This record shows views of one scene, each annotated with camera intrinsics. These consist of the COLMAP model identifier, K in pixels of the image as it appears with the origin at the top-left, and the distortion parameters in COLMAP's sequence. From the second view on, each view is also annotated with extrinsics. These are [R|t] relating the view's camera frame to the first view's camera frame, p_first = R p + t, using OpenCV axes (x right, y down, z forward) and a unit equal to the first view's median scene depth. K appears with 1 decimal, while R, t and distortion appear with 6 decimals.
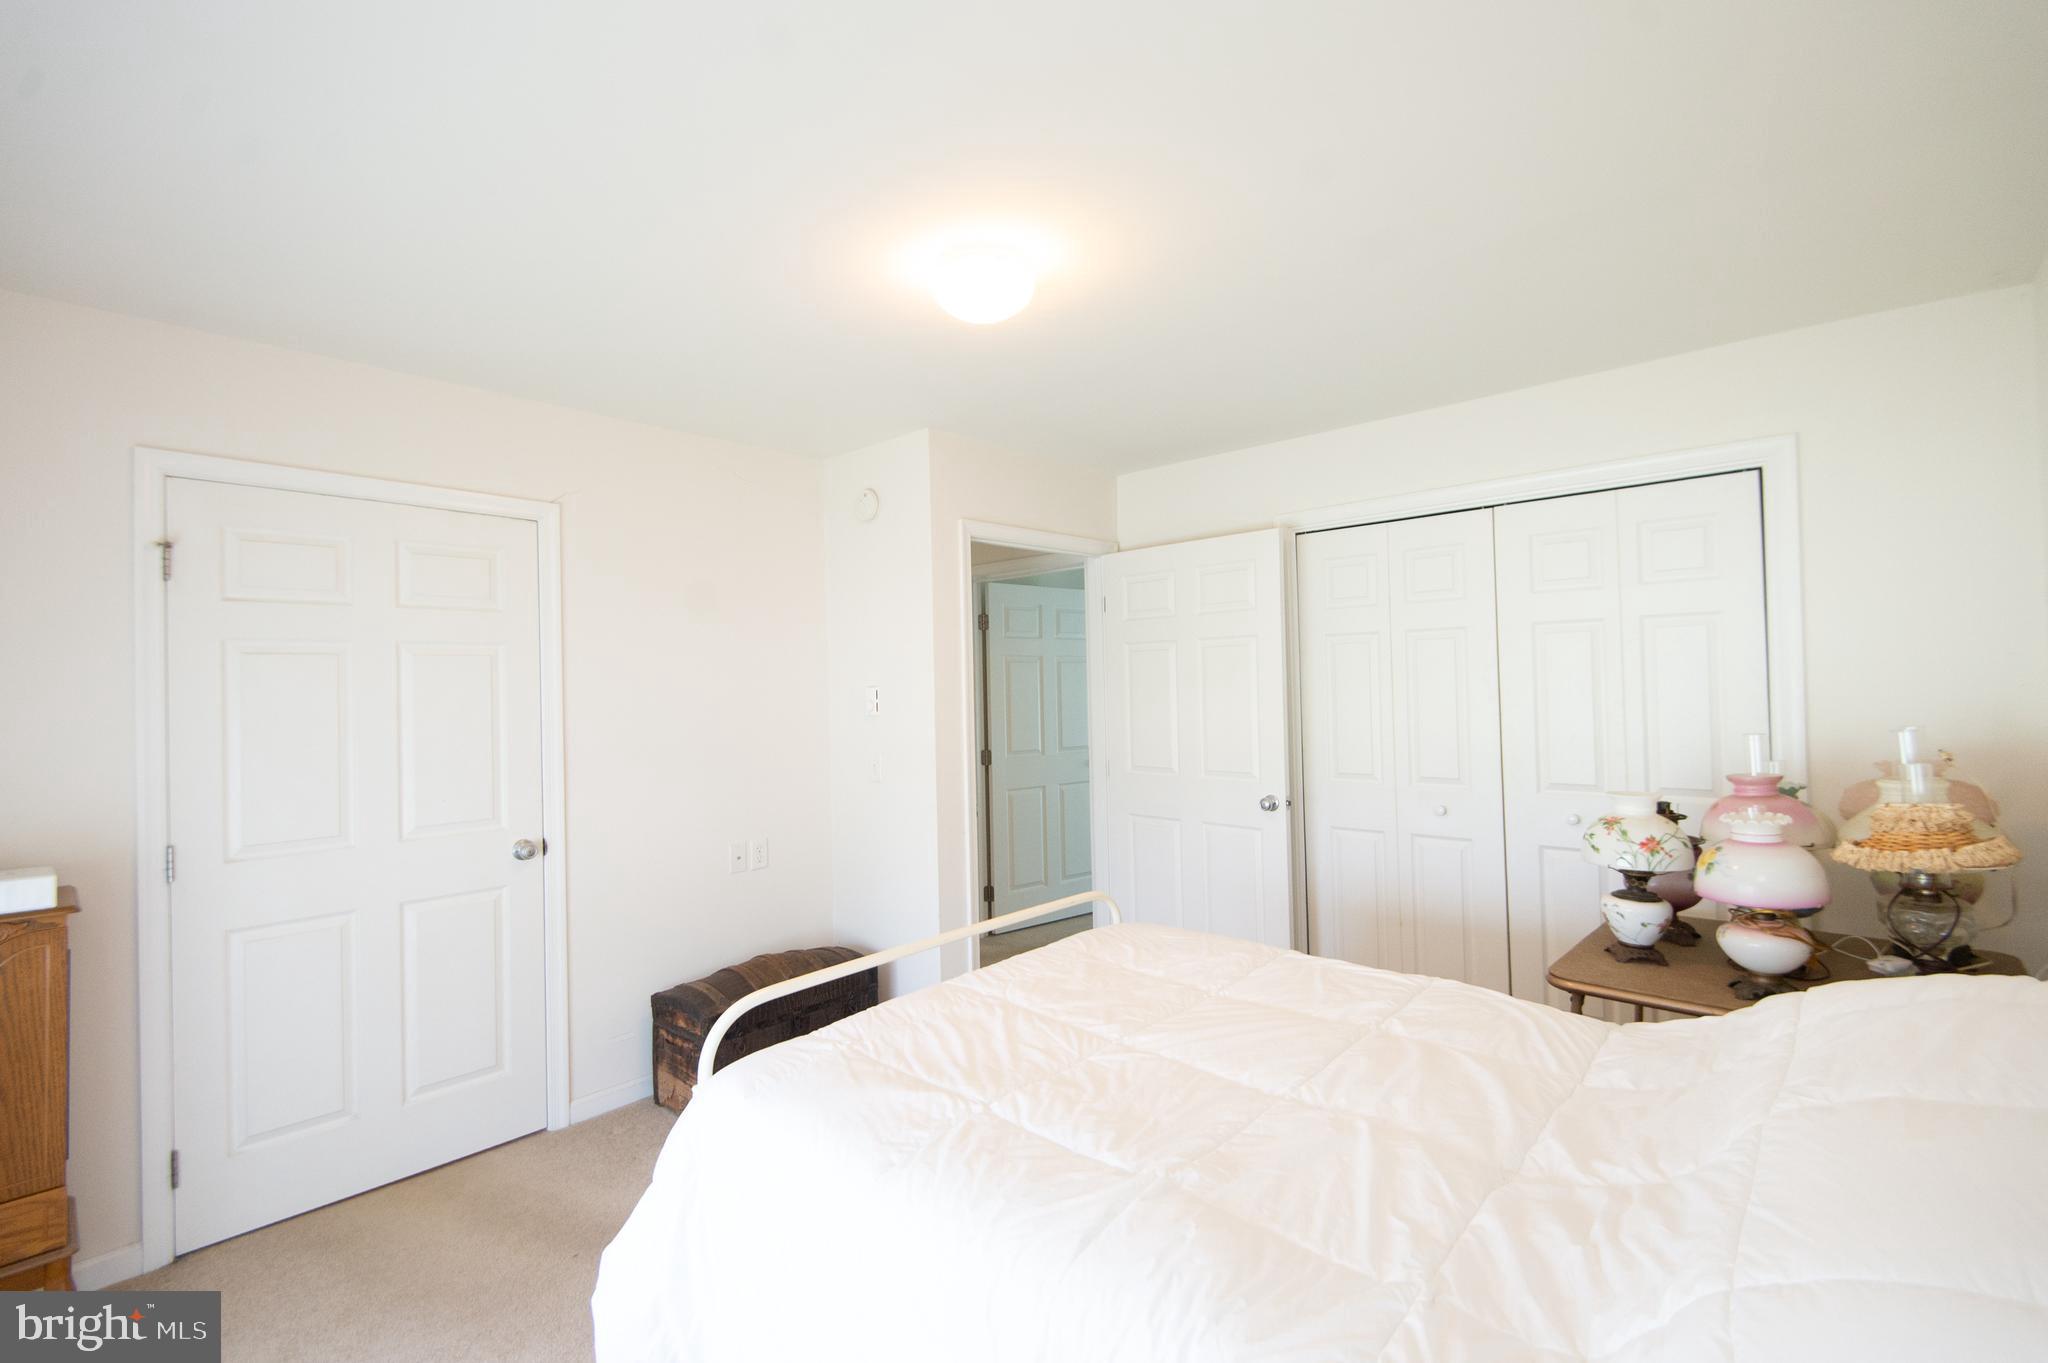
lens RADIAL K [[913.5, 0, 1023.4], [0, 913.5, 676.7], [0, 0, 1]] dist [0.023005, -0.014825]
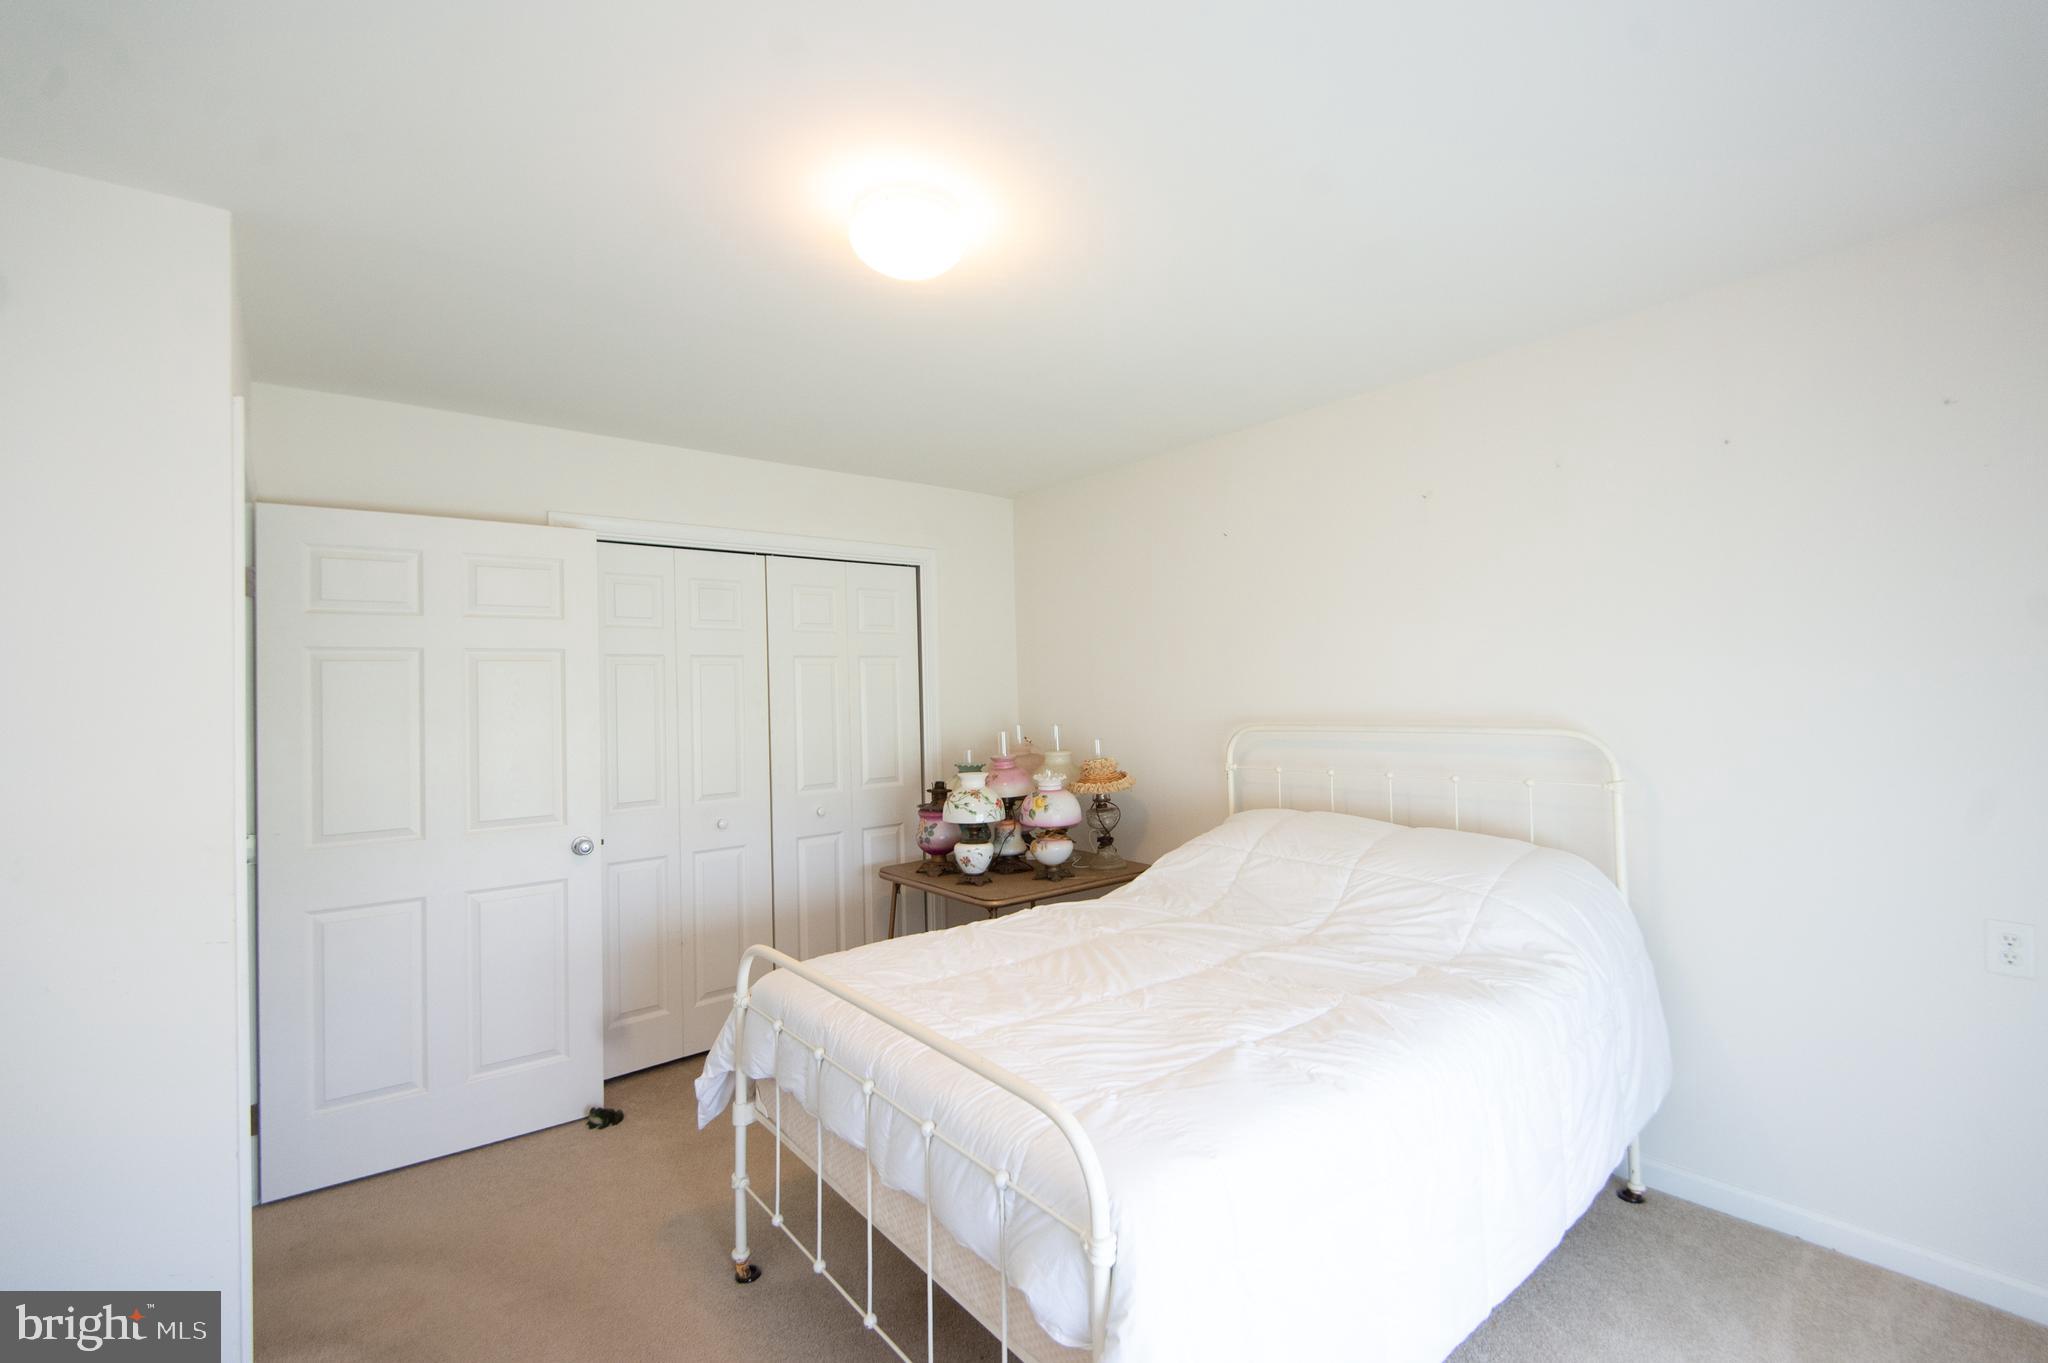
lens RADIAL K [[913.5, 0, 1012.2], [0, 913.5, 682.4], [0, 0, 1]] dist [0.023005, -0.014825]
pose [[0.138277, 0.032138, 0.989872, -1.013541], [0.010424, 0.999371, -0.033903, 0.034893], [-0.990339, 0.015006, 0.137855, 0.902164]]
